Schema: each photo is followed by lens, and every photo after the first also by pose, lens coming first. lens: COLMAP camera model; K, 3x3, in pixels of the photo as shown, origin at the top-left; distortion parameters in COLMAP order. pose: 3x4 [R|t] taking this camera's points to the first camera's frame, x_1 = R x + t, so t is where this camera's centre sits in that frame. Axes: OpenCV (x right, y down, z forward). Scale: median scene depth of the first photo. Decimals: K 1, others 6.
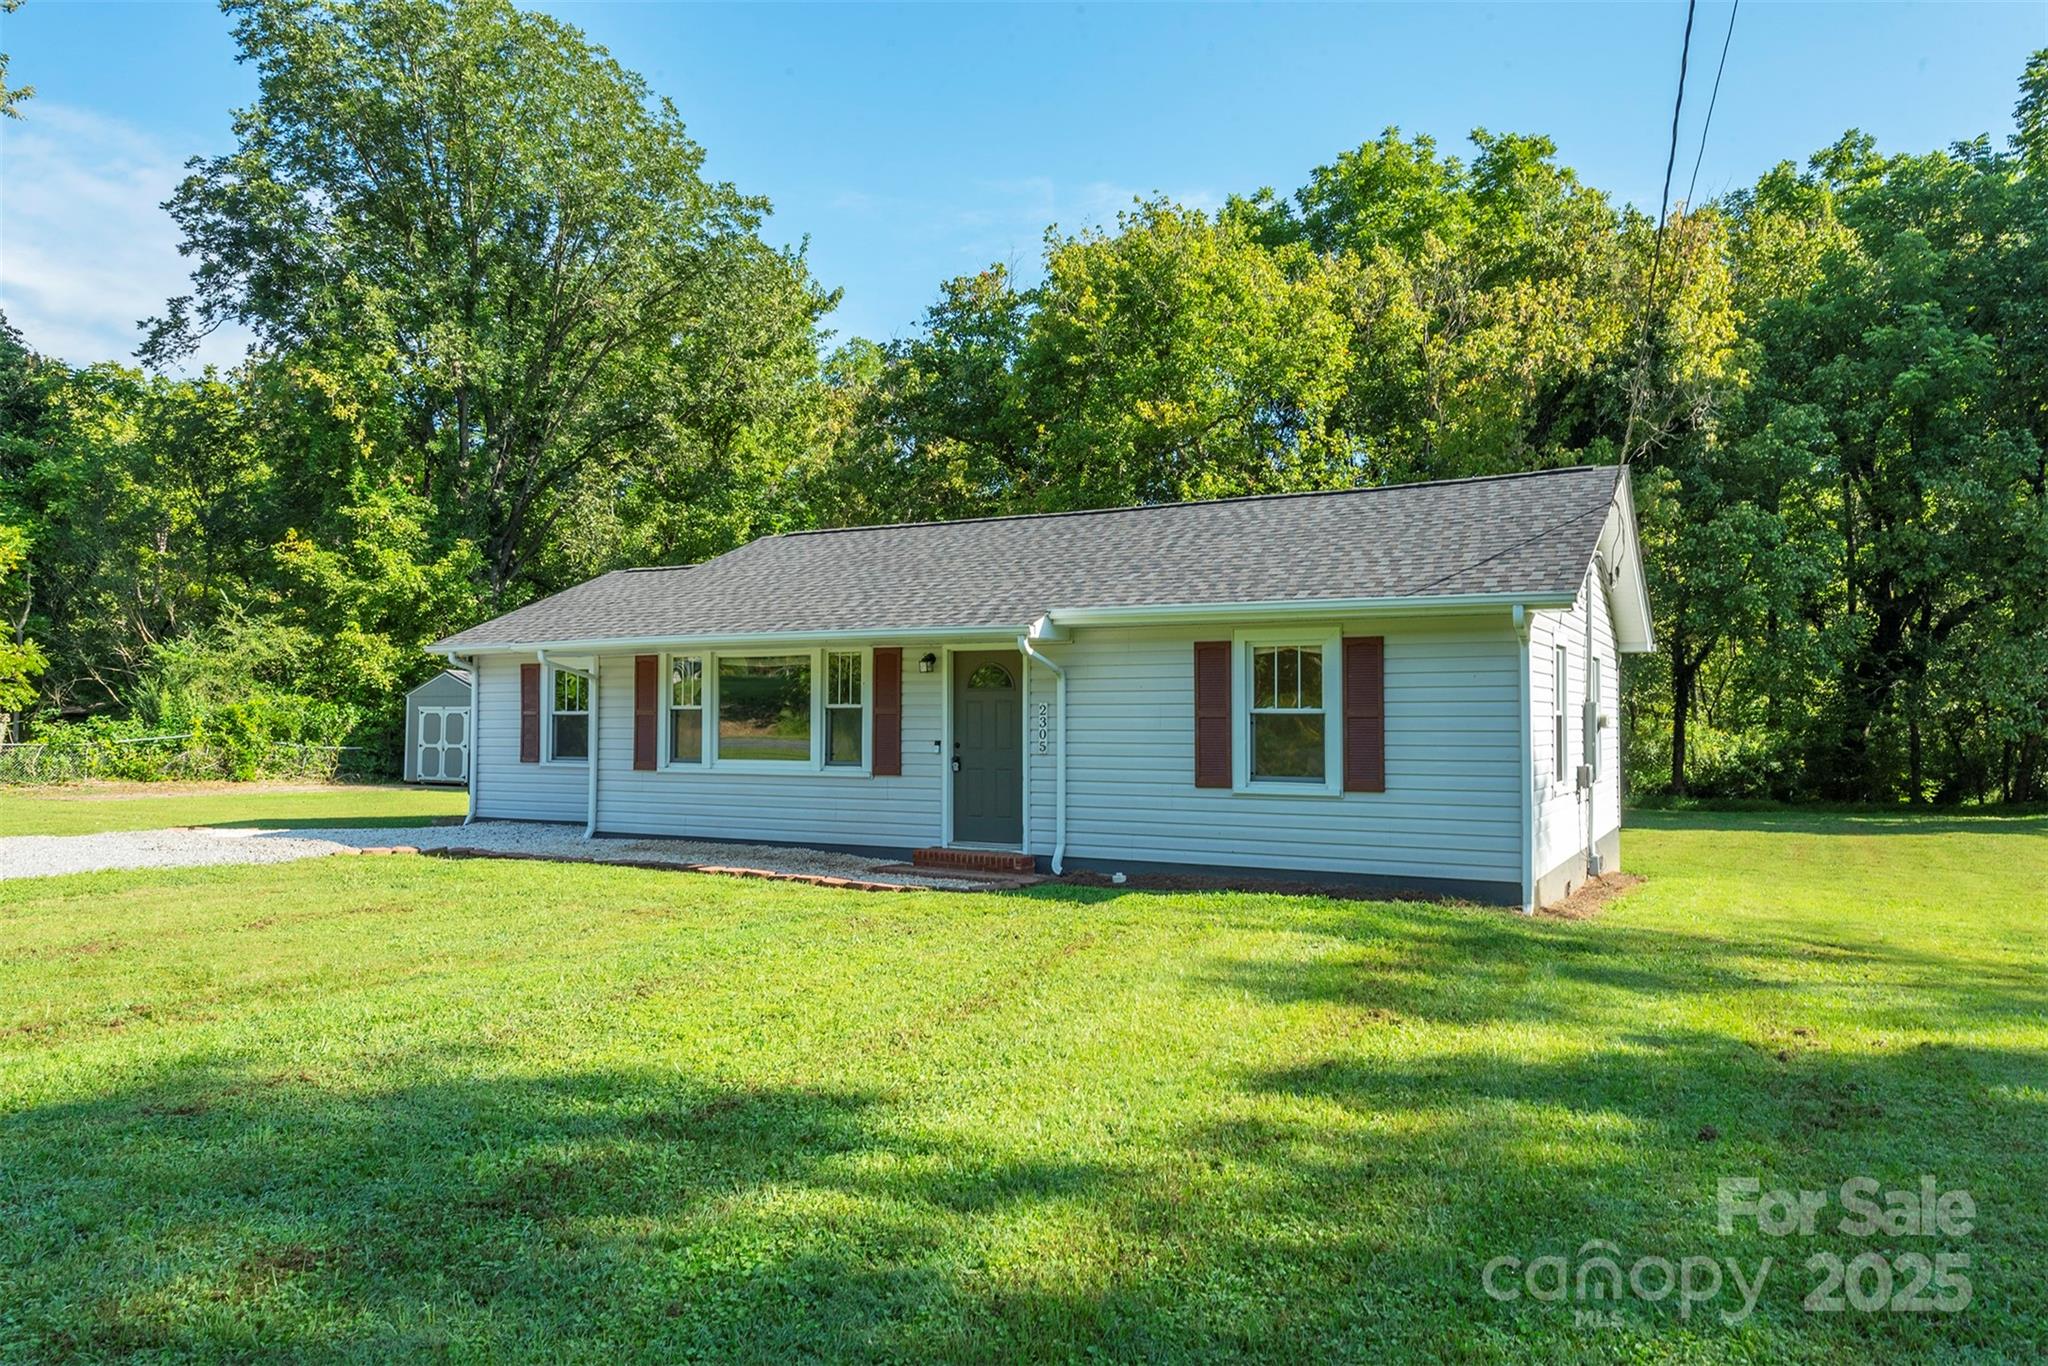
lens RADIAL K [[1248.7, 0, 992.1], [0, 1248.7, 688.5], [0, 0, 1]] dist [0.020901, -0.003996]
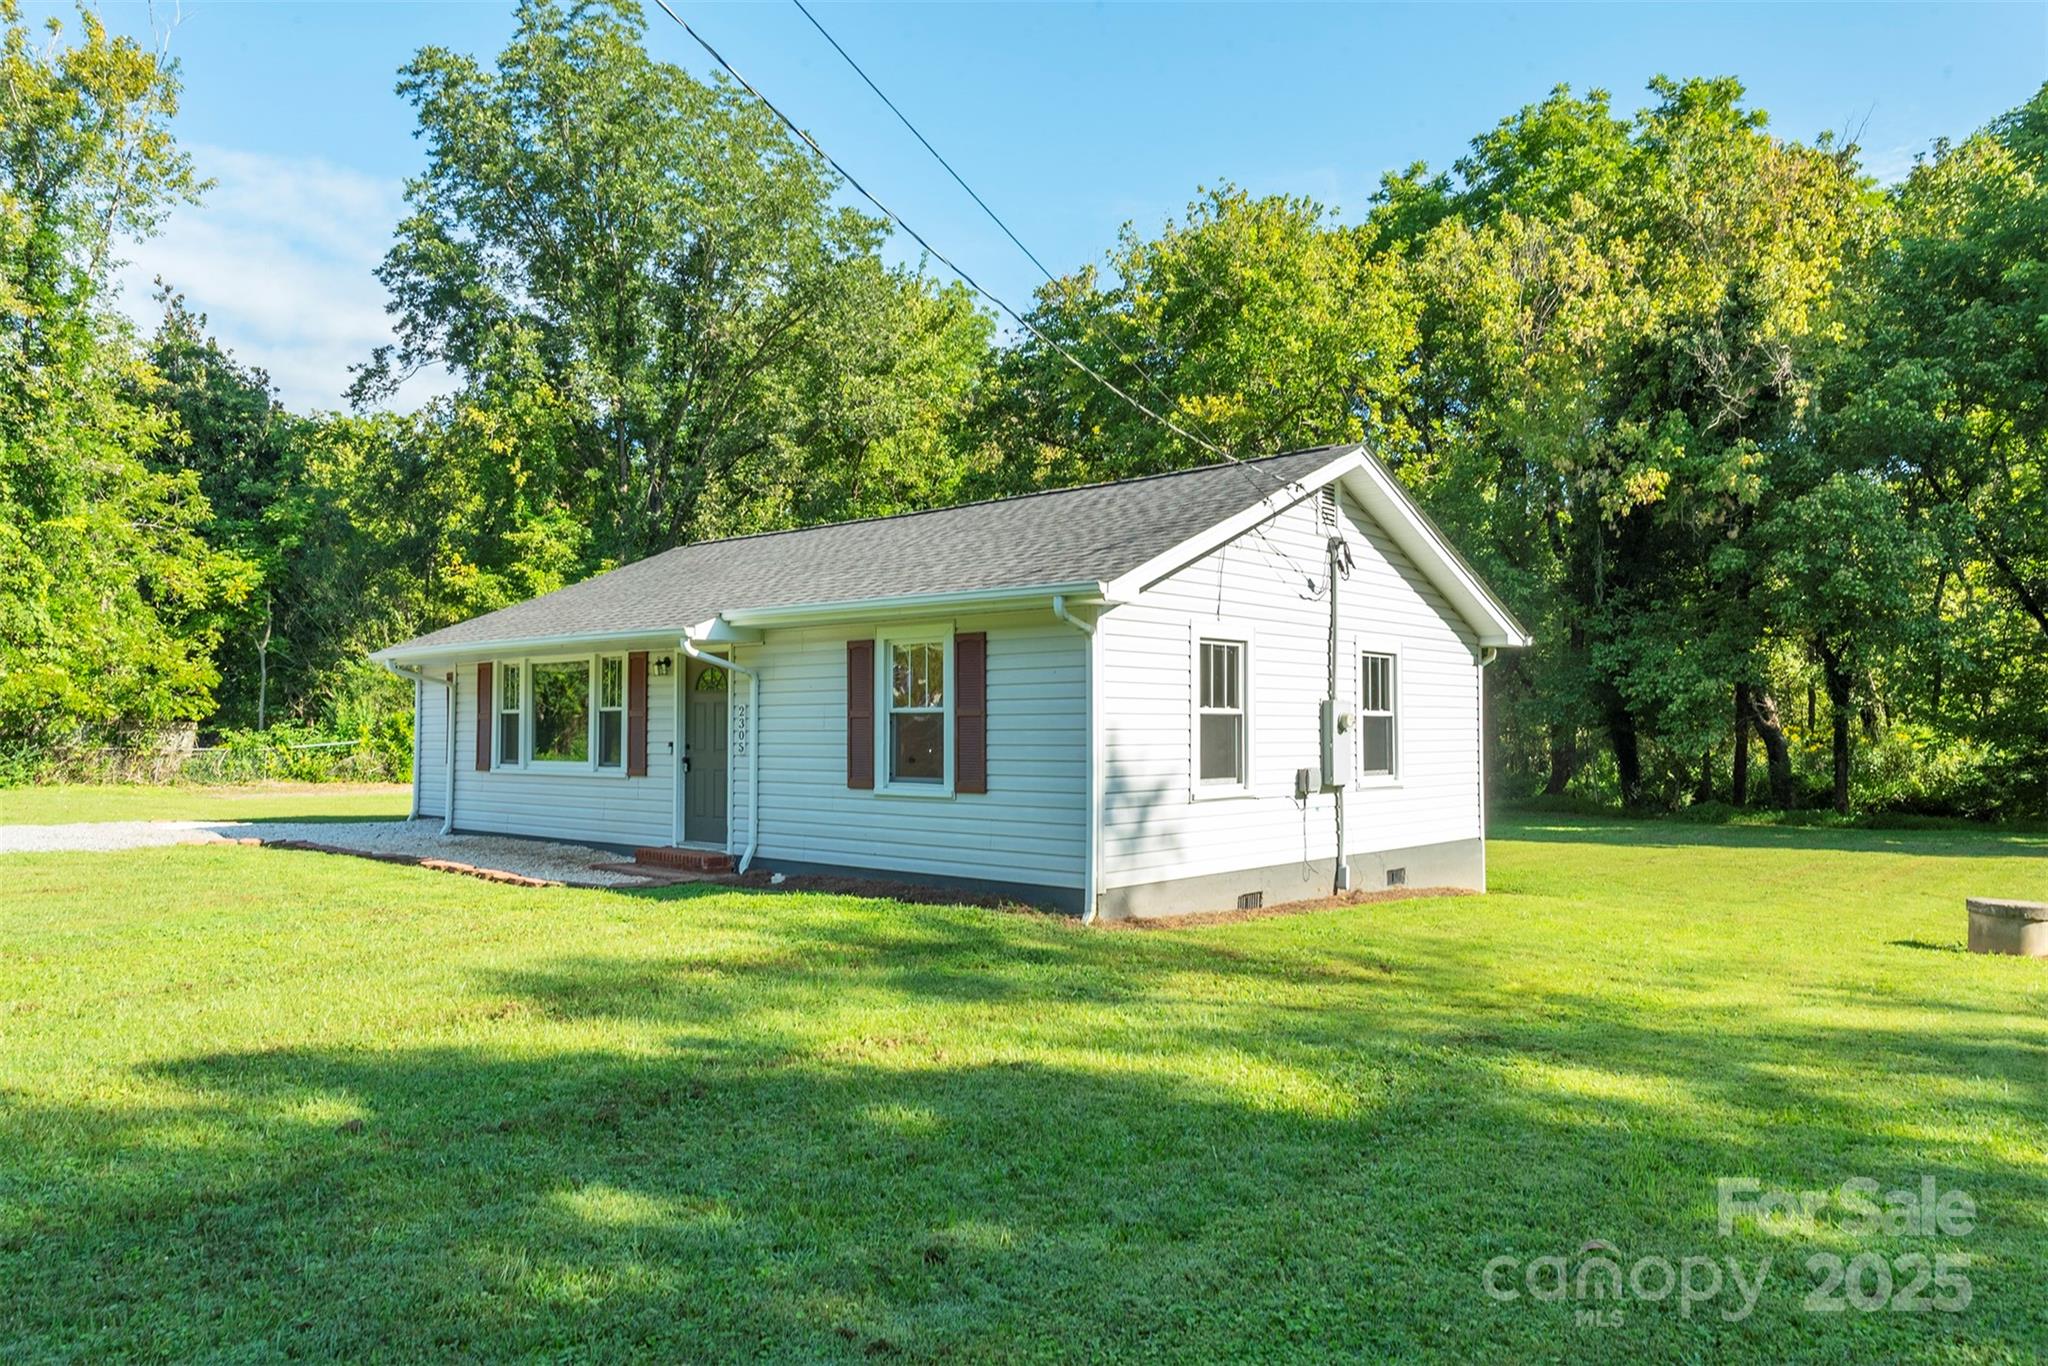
lens RADIAL K [[1248.7, 0, 1019.9], [0, 1248.7, 697.6], [0, 0, 1]] dist [0.020901, -0.003996]
pose [[0.980843, -0.007383, -0.194662, 0.146607], [0.007437, 0.999972, -0.000452, 0.002707], [0.194660, -0.001004, 0.980870, 0.017824]]
